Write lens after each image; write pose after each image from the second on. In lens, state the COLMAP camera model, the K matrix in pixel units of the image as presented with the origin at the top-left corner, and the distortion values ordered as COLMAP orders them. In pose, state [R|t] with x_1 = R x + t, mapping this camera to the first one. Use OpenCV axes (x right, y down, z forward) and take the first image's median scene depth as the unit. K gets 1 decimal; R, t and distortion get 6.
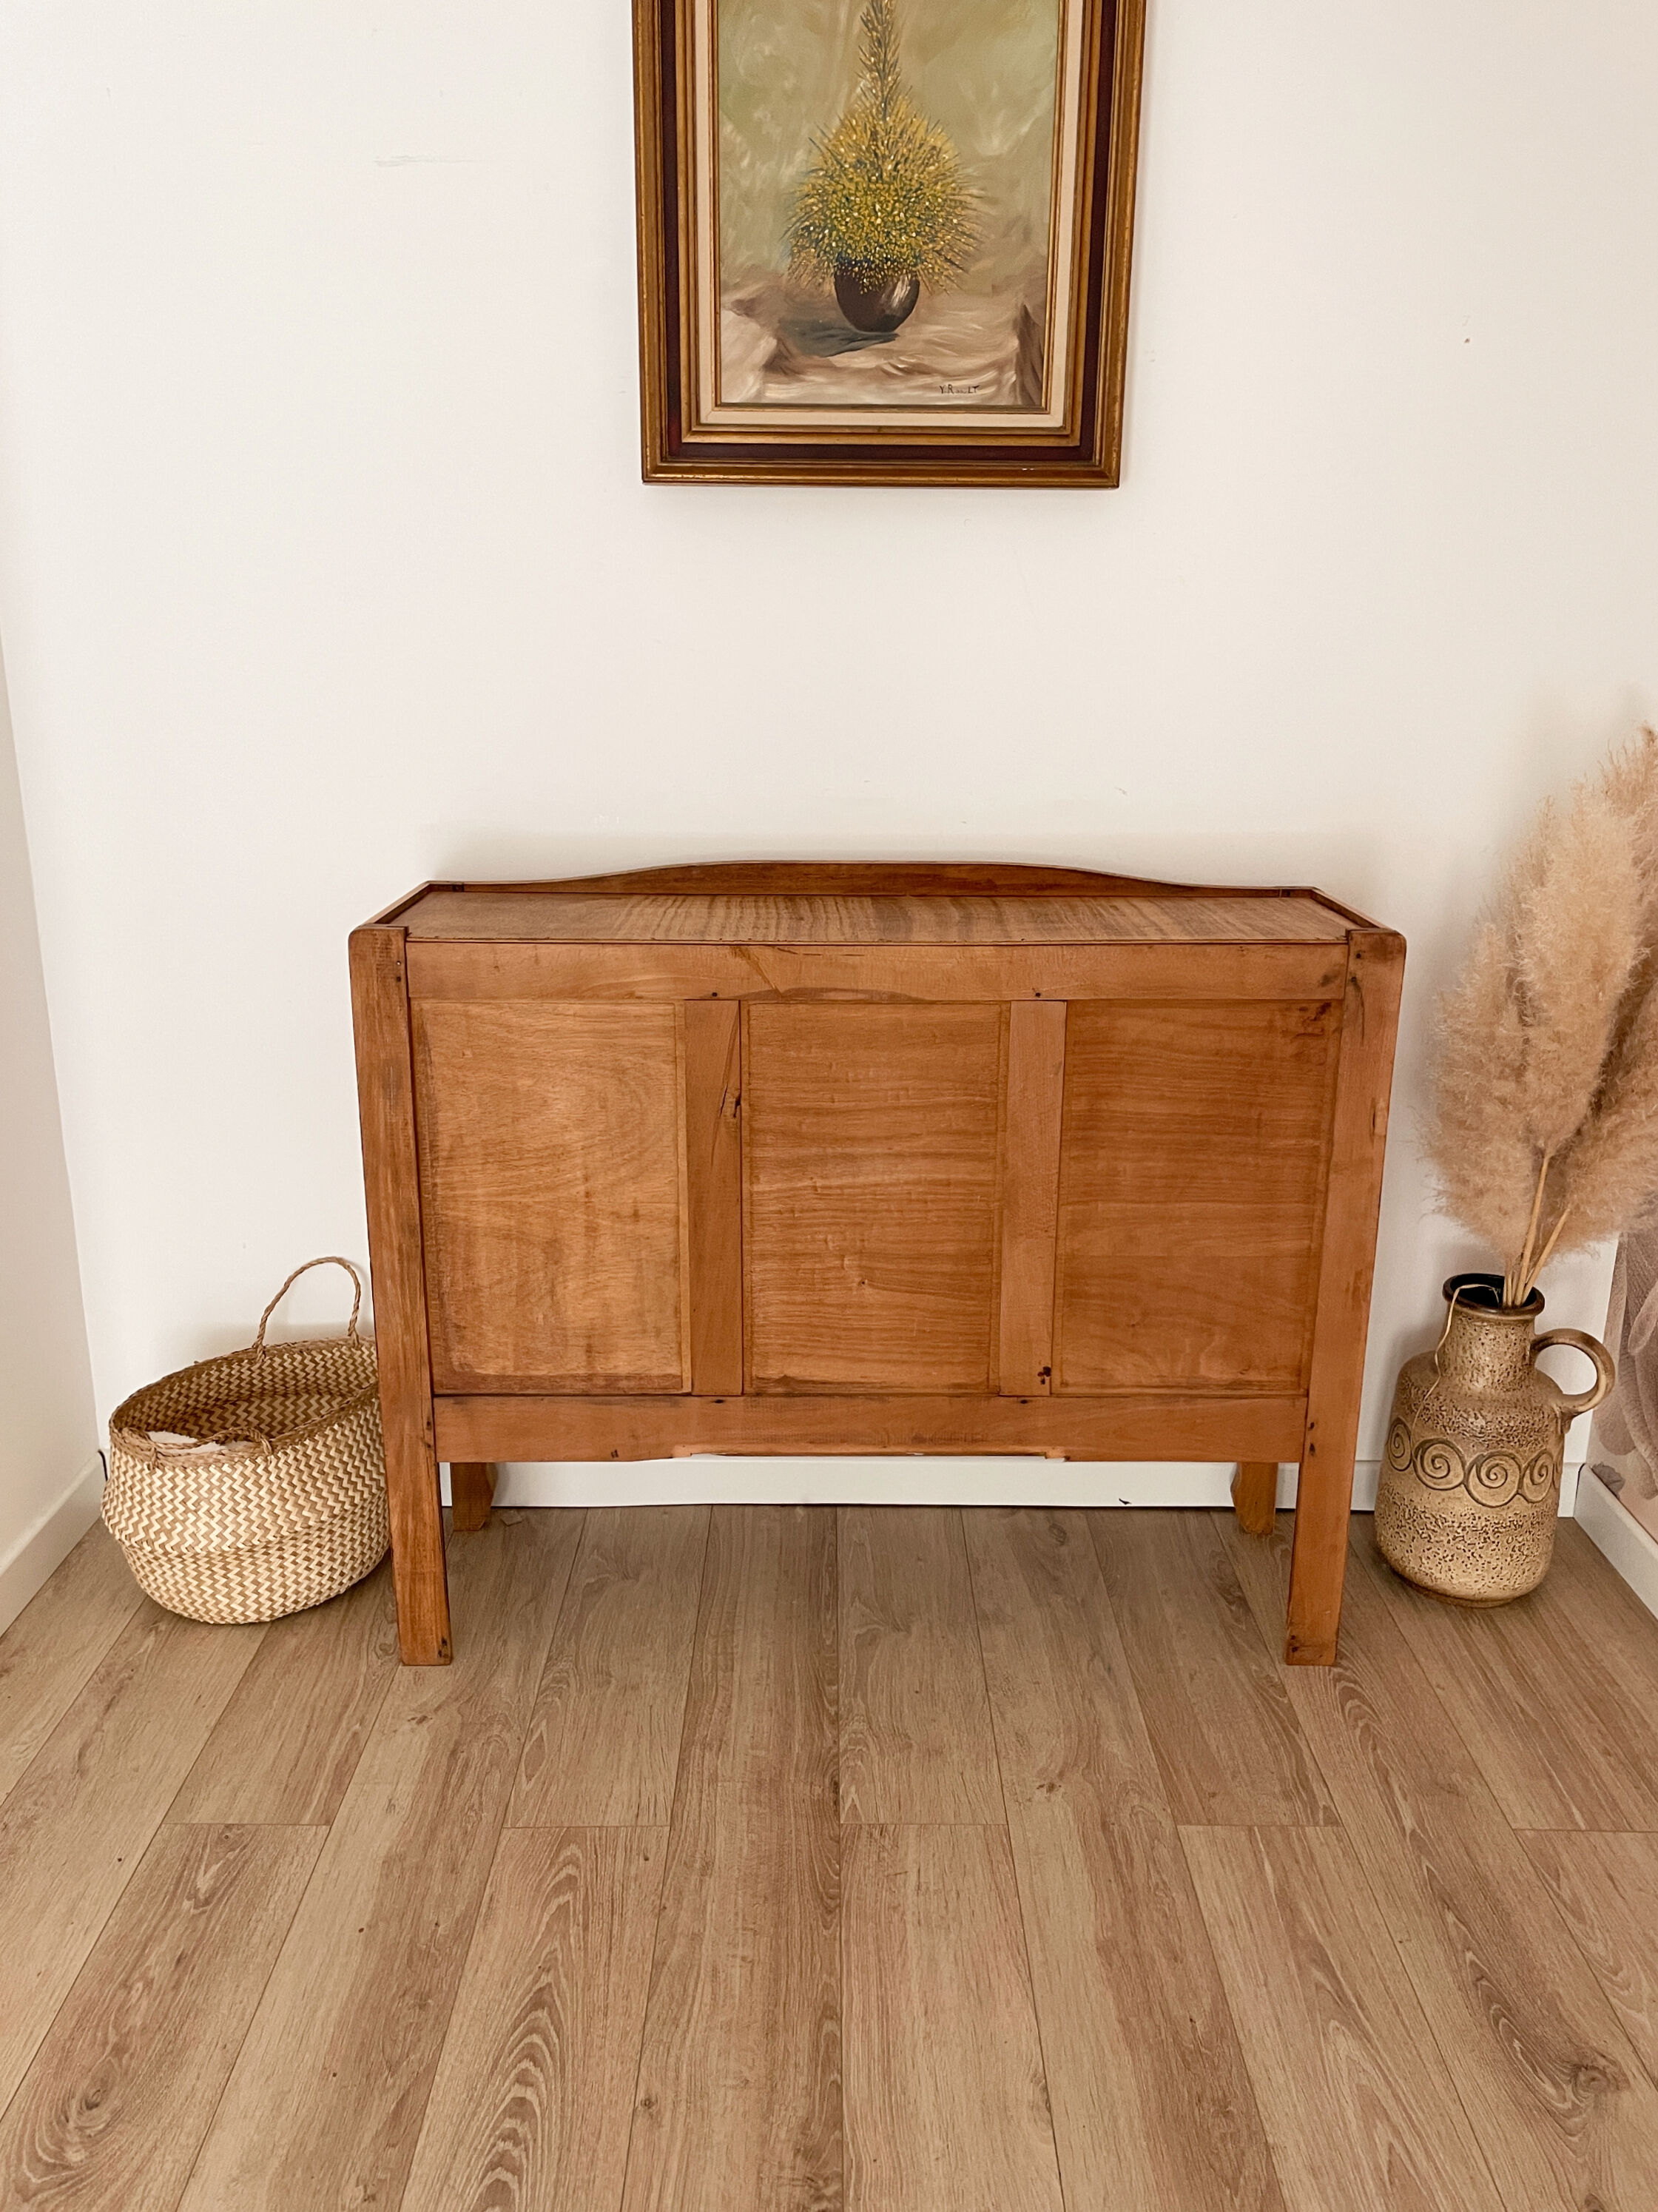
lens RADIAL K [[1693.0, 0, 836.3], [0, 1693.0, 1104.5], [0, 0, 1]] dist [0.085444, -0.119233]
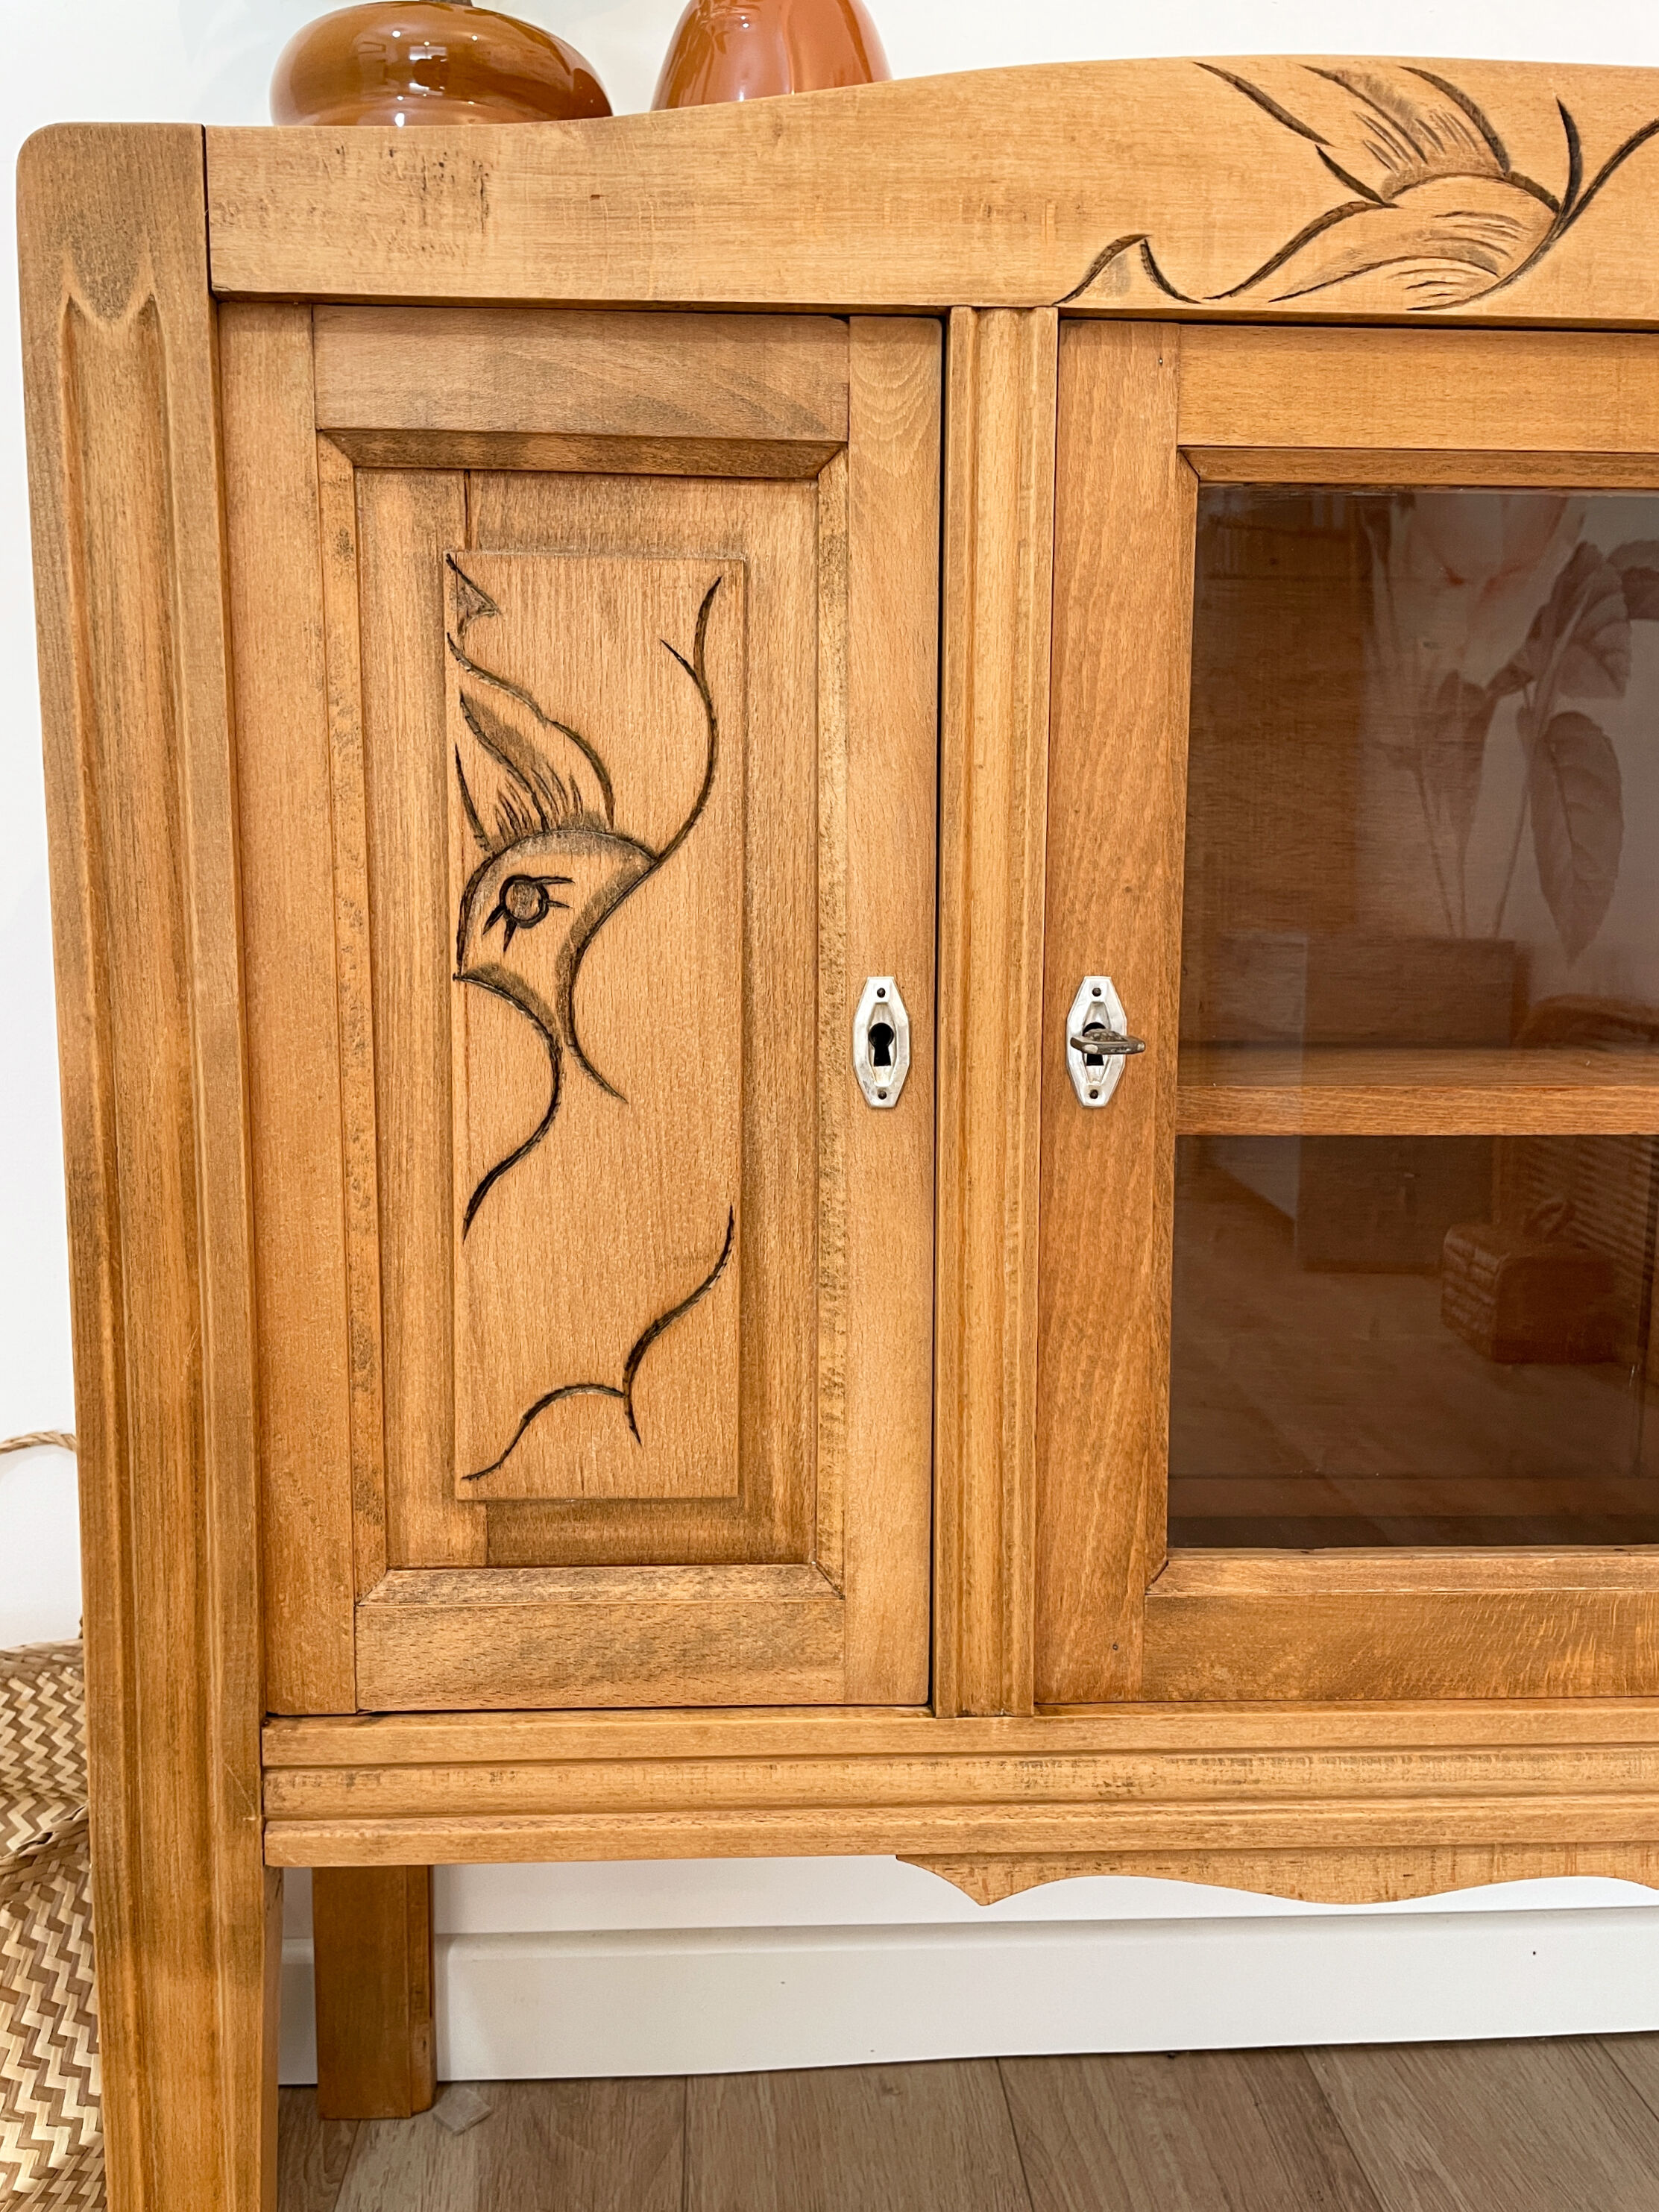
lens RADIAL K [[1681.5, 0, 816.5], [0, 1681.5, 1105.4], [0, 0, 1]] dist [0.086186, -0.119382]
pose [[0.998609, -0.008458, 0.052040, -0.164353], [0.017304, 0.984950, -0.171970, 0.100979], [-0.049802, 0.172632, 0.983727, 0.693336]]
